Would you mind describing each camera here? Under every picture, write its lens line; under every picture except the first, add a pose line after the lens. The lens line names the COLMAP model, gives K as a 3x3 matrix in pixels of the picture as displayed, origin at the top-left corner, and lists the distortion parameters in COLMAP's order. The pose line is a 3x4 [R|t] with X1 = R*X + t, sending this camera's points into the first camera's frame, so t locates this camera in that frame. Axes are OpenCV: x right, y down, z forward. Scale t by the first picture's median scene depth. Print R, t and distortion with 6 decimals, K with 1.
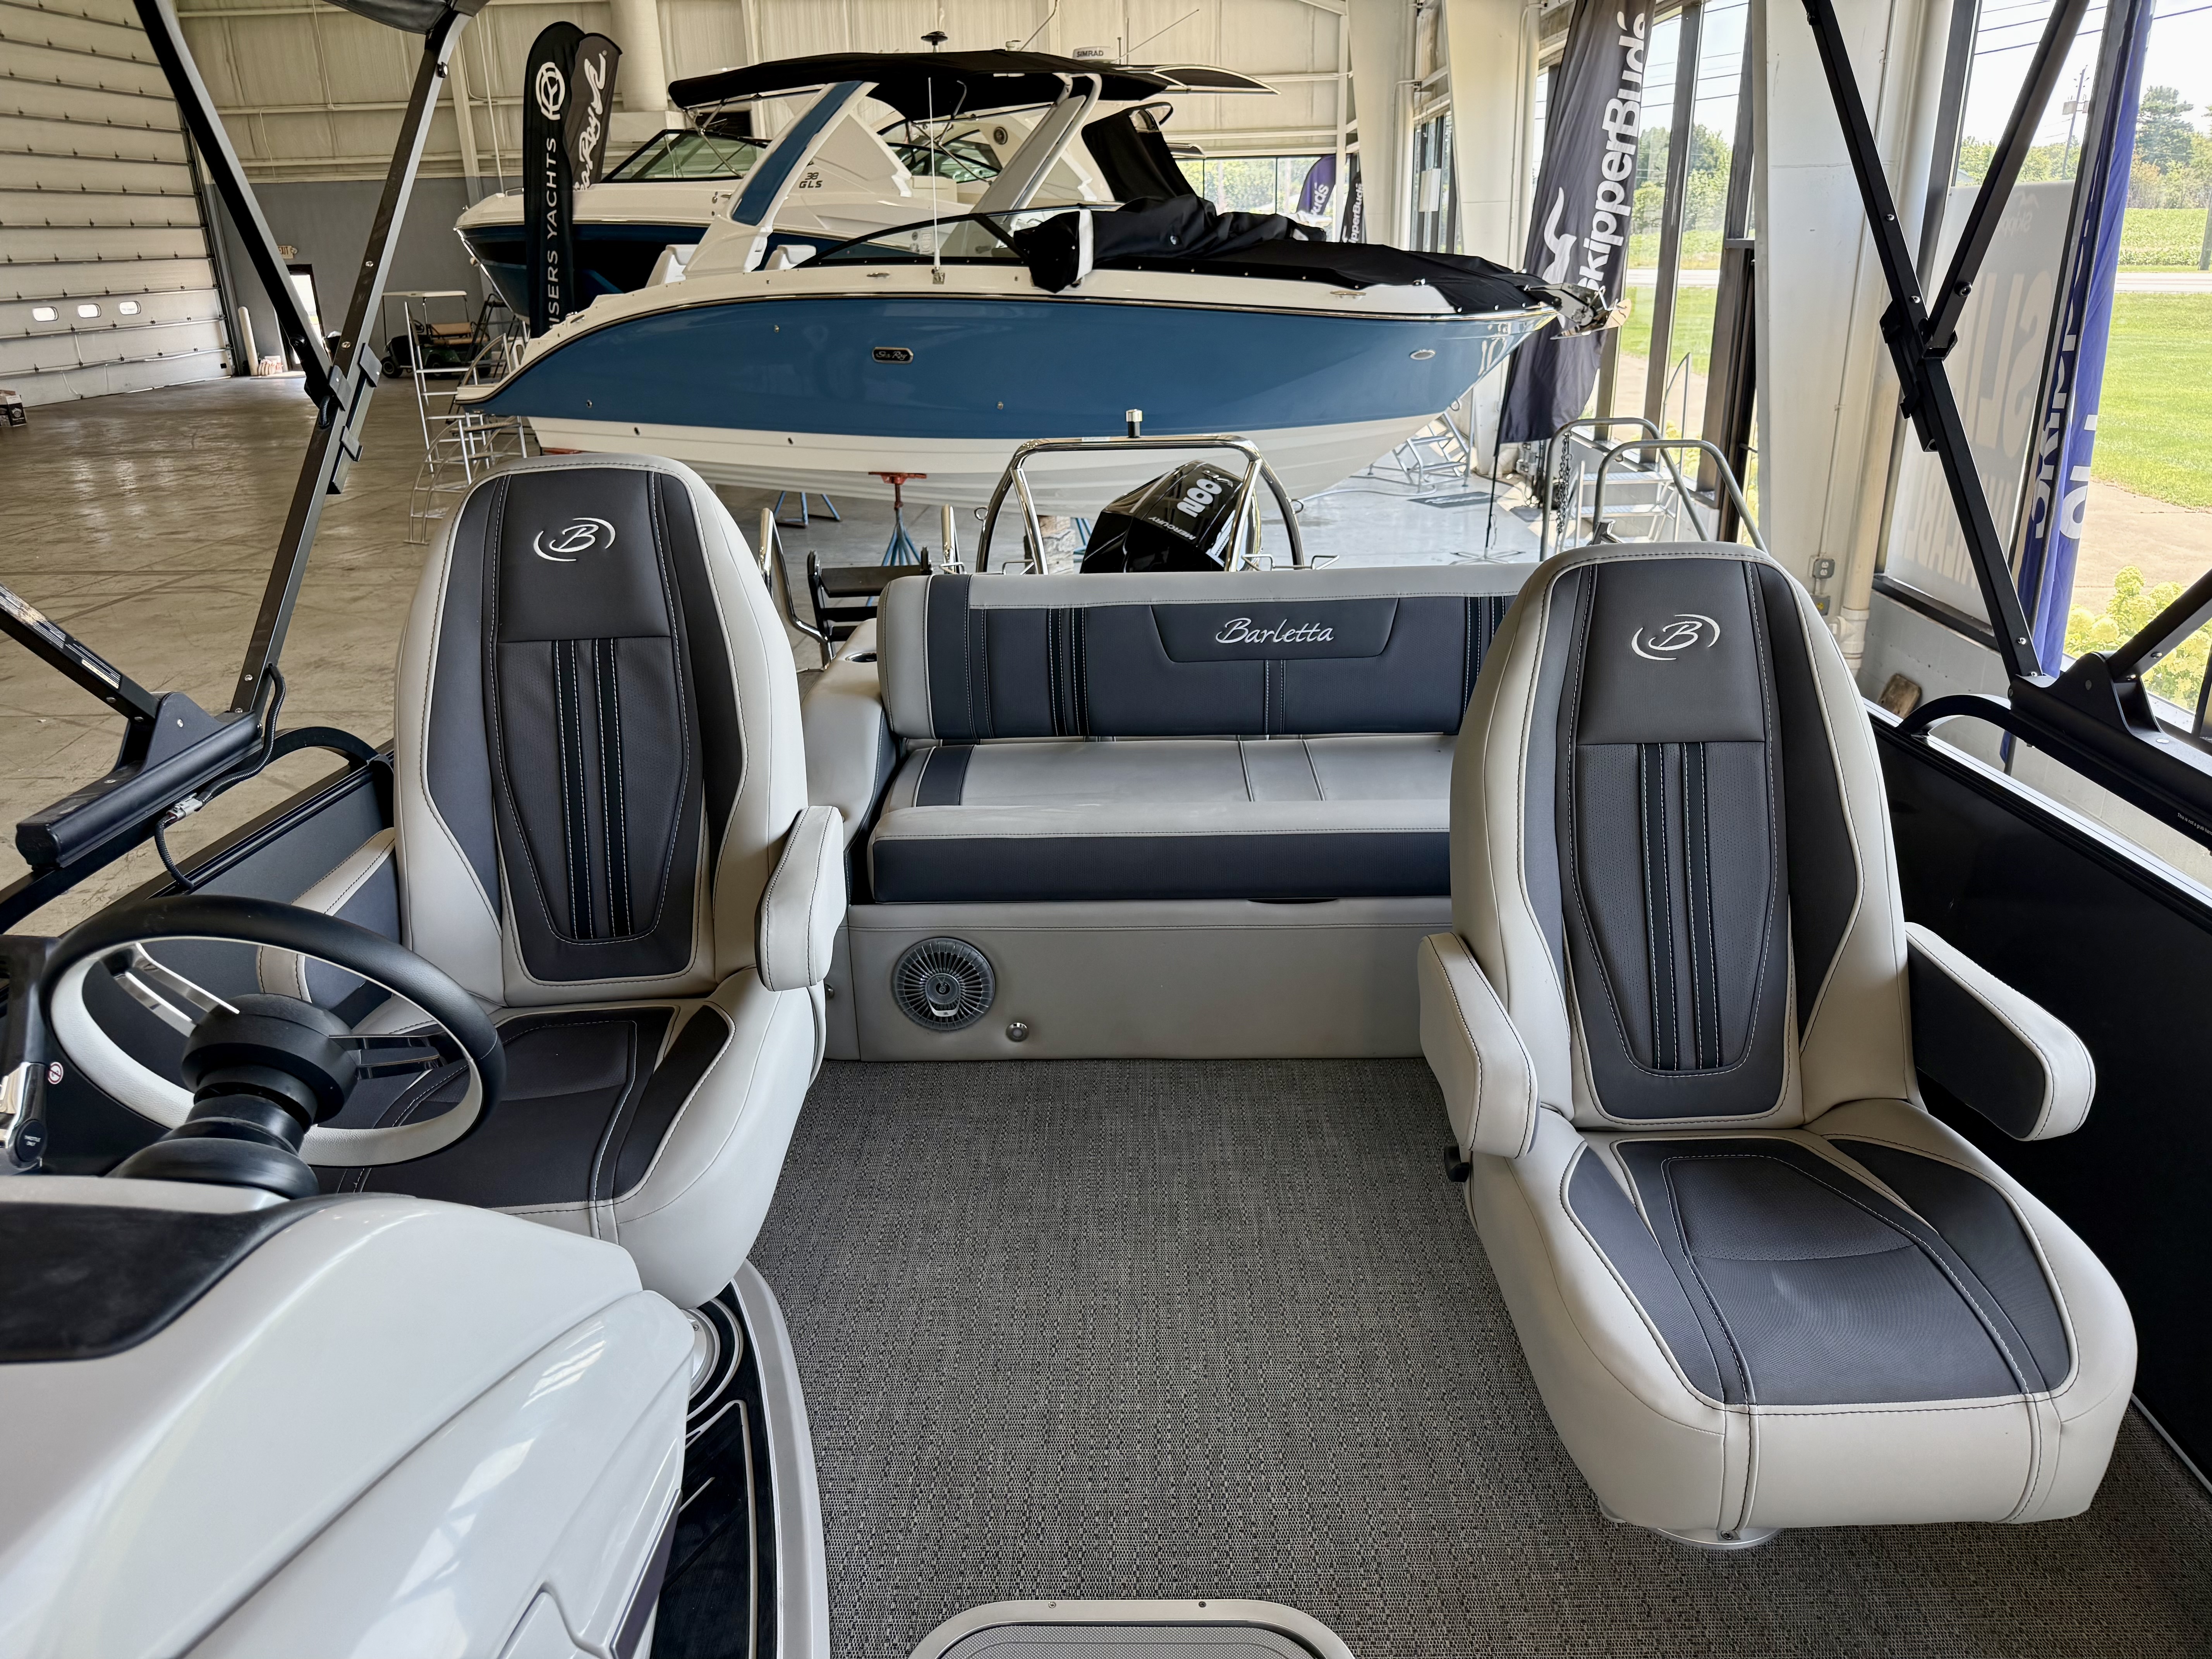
lens RADIAL K [[1564.0, 0, 1101.0], [0, 1564.0, 844.4], [0, 0, 1]] dist [0.018245, -0.033559]
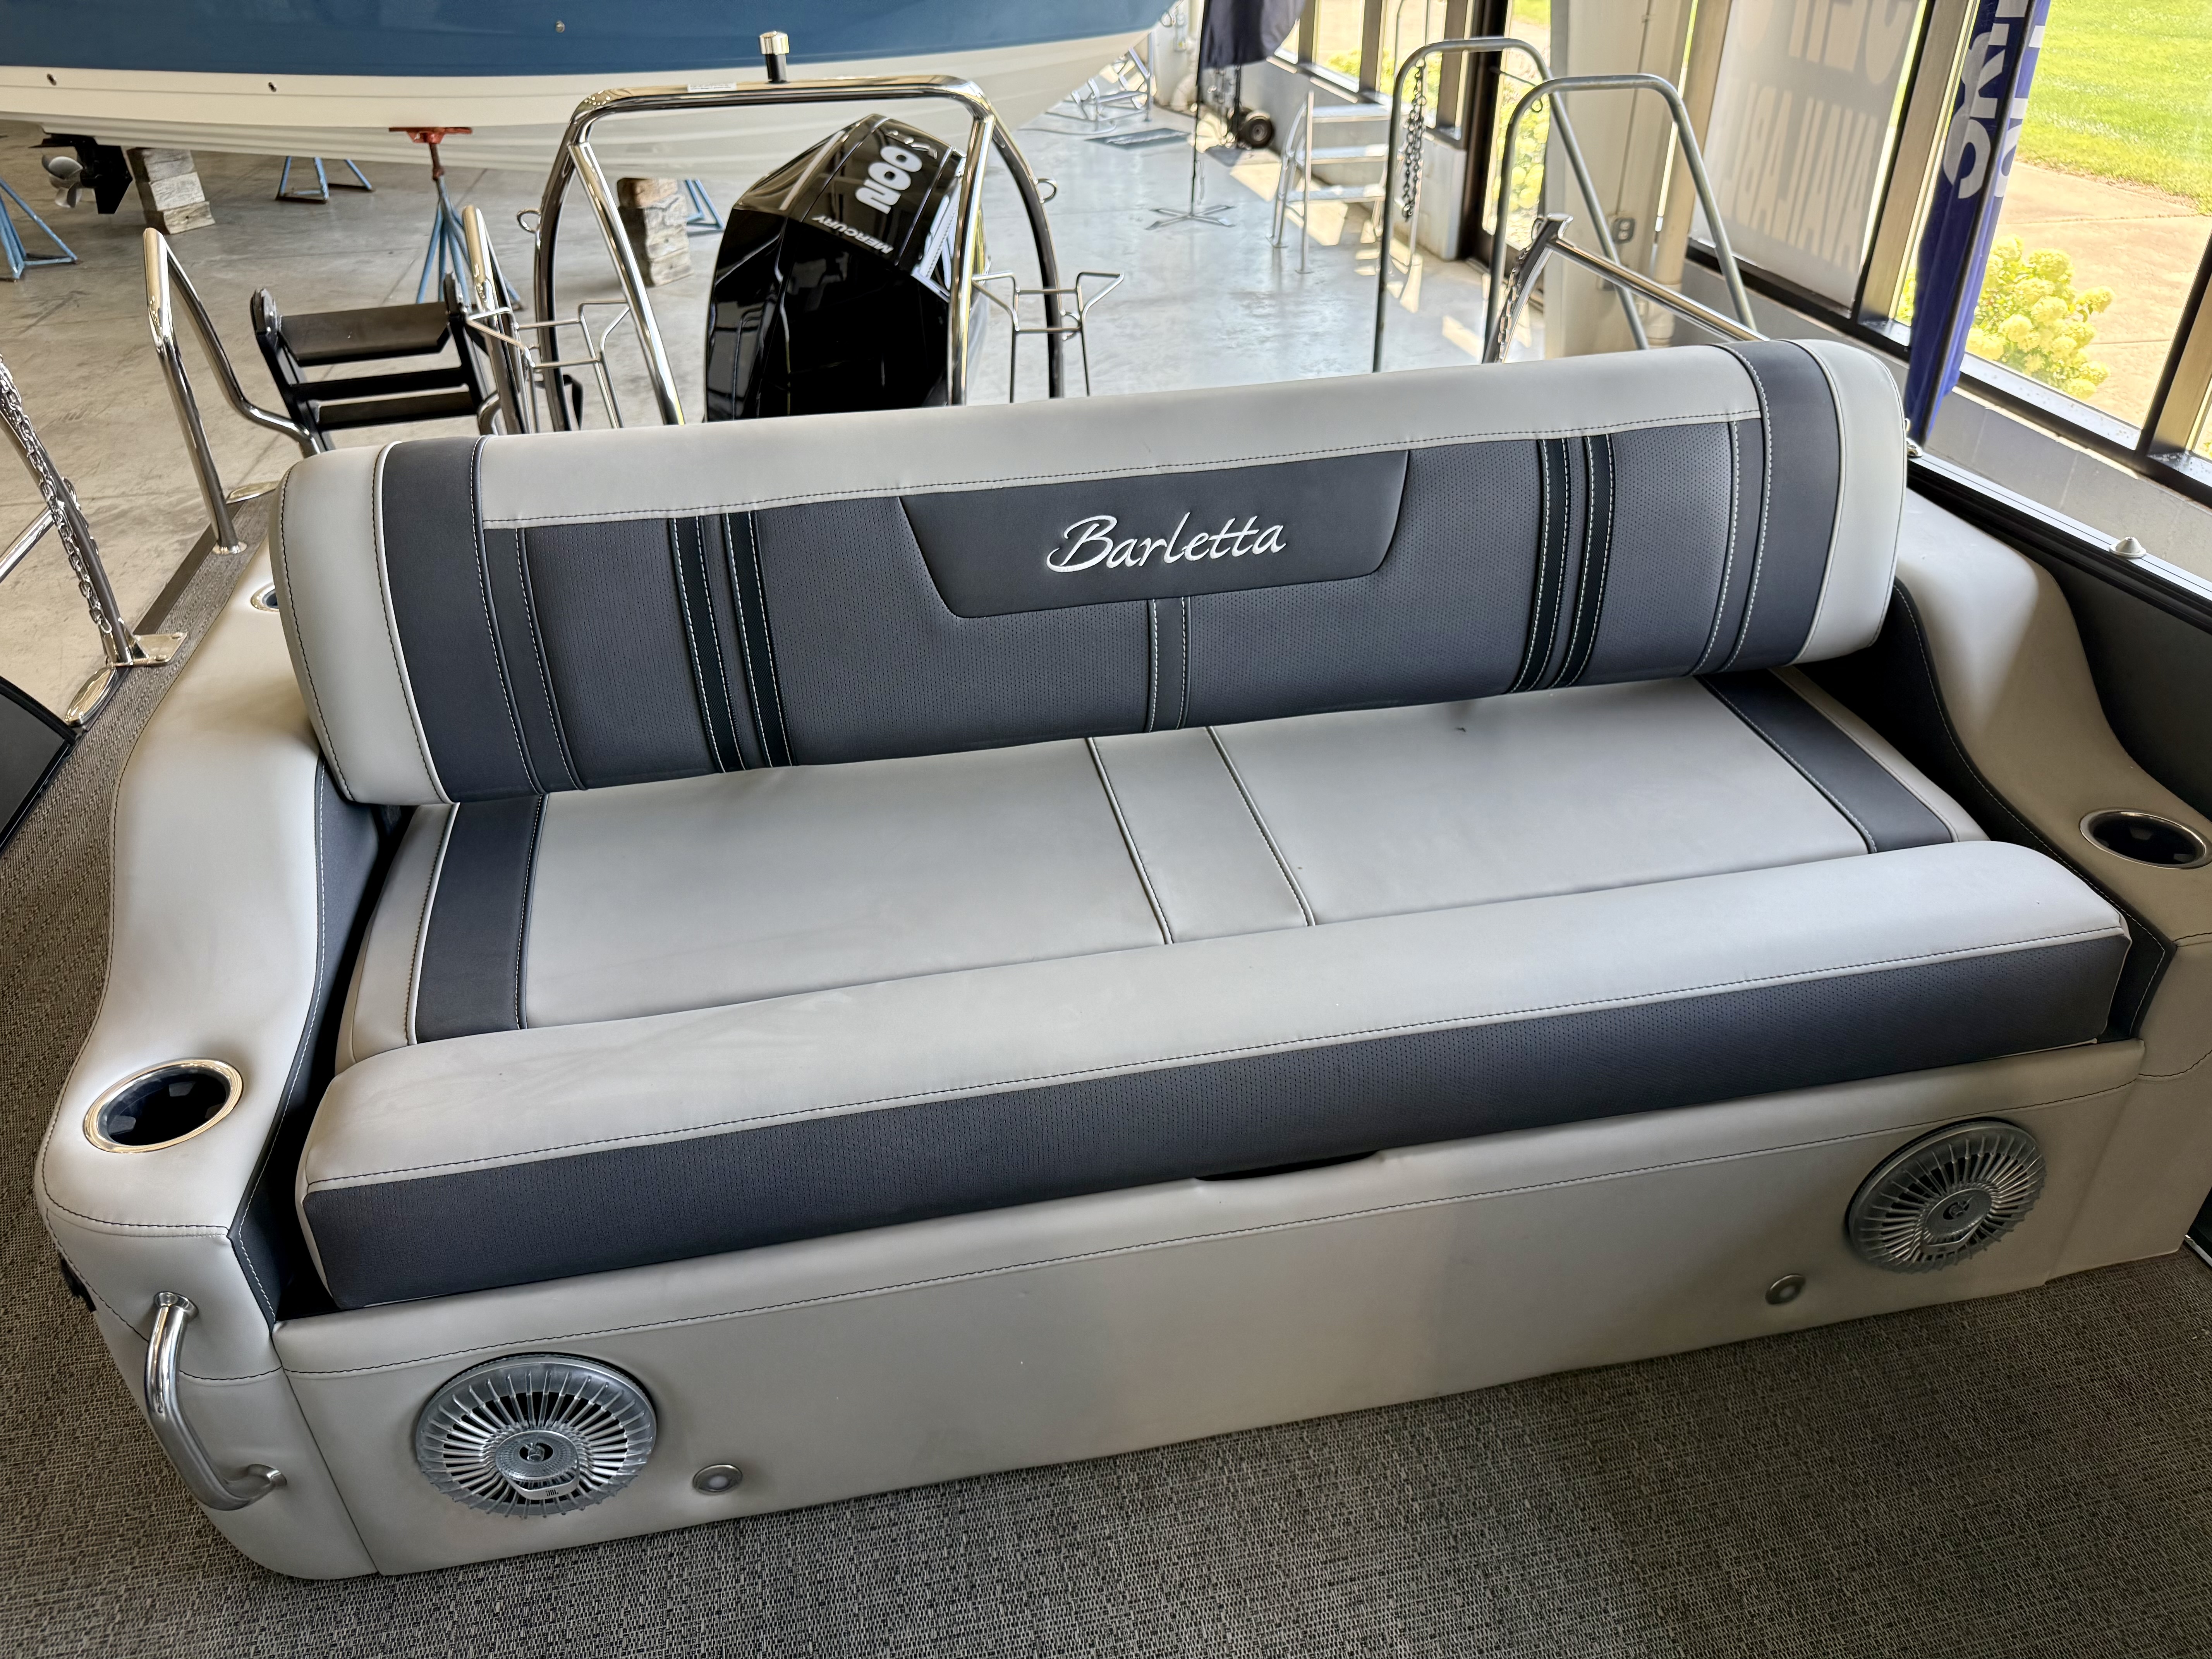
lens RADIAL K [[1564.0, 0, 1096.5], [0, 1564.0, 864.5], [0, 0, 1]] dist [0.018245, -0.033559]
pose [[0.975384, -0.114741, 0.188309, -0.006117], [0.071156, 0.972052, 0.223723, -0.093544], [-0.208716, -0.204816, 0.956288, 0.337382]]
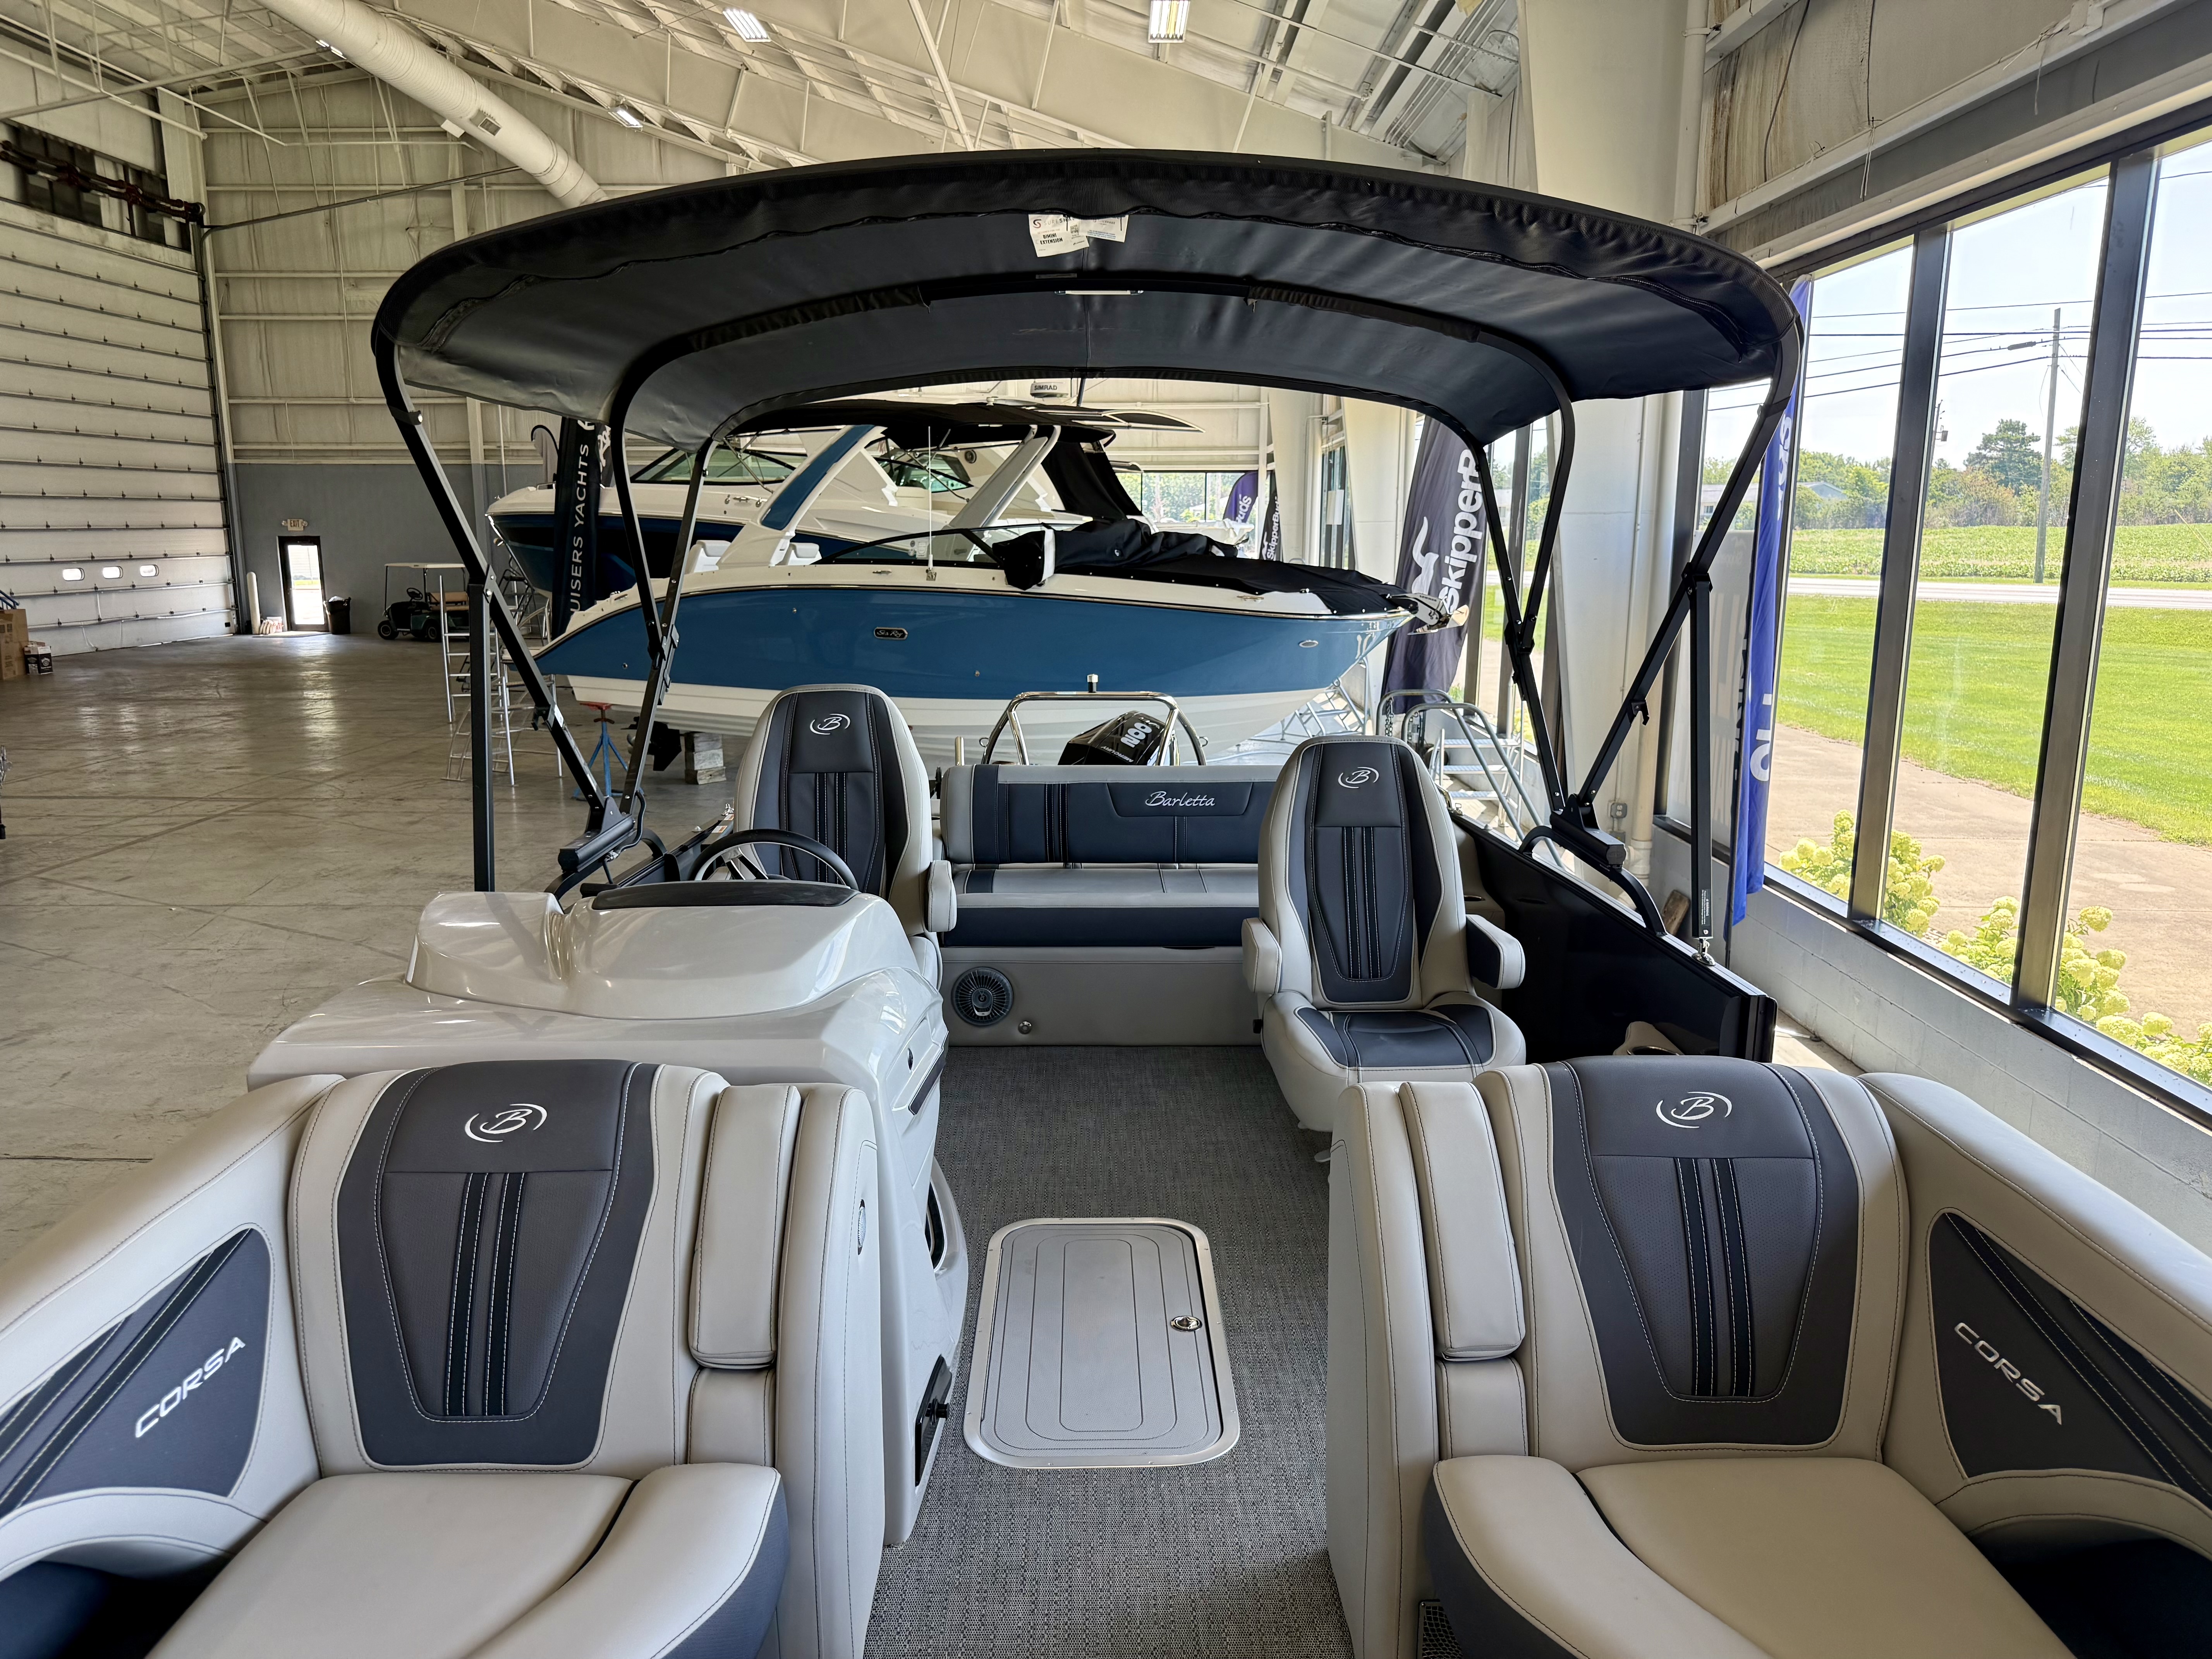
lens RADIAL K [[1564.0, 0, 1101.8], [0, 1564.0, 850.5], [0, 0, 1]] dist [0.018245, -0.033559]
pose [[0.999022, 0.018235, 0.040284, -0.025314], [-0.011341, 0.986203, -0.165154, 0.124674], [-0.042740, 0.164536, 0.985445, -0.411139]]
